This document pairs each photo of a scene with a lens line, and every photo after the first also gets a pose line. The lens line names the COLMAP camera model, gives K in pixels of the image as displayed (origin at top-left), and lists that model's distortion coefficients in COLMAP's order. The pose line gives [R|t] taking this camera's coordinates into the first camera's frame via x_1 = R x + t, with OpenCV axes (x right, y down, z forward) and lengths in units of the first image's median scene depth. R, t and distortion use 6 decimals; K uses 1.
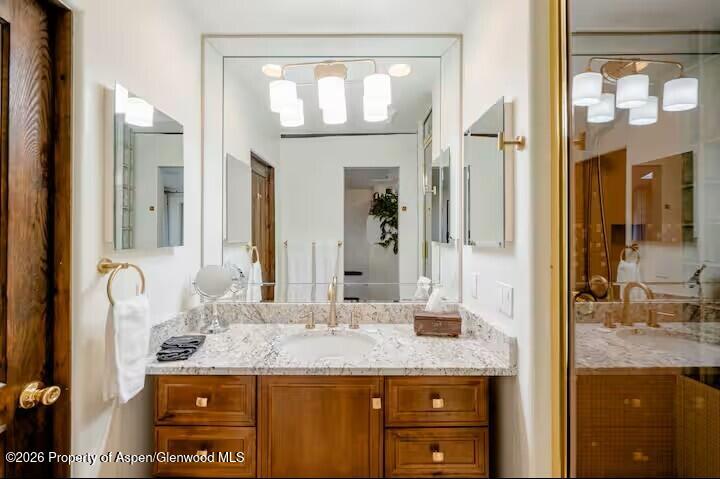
lens RADIAL K [[299.2, 0, 361.0], [0, 299.2, 238.0], [0, 0, 1]] dist [-0.010298, -0.000093]
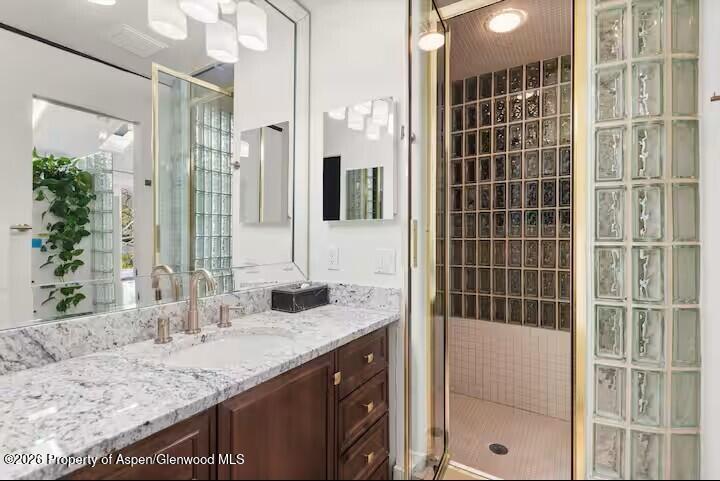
lens RADIAL K [[346.8, 0, 360.7], [0, 346.8, 238.1], [0, 0, 1]] dist [0.003284, 0.000383]
pose [[0.518247, -0.003465, 0.855224, -0.808837], [-0.000039, 0.999992, 0.004075, 0.103547], [-0.855231, -0.002145, 0.518242, 0.352131]]
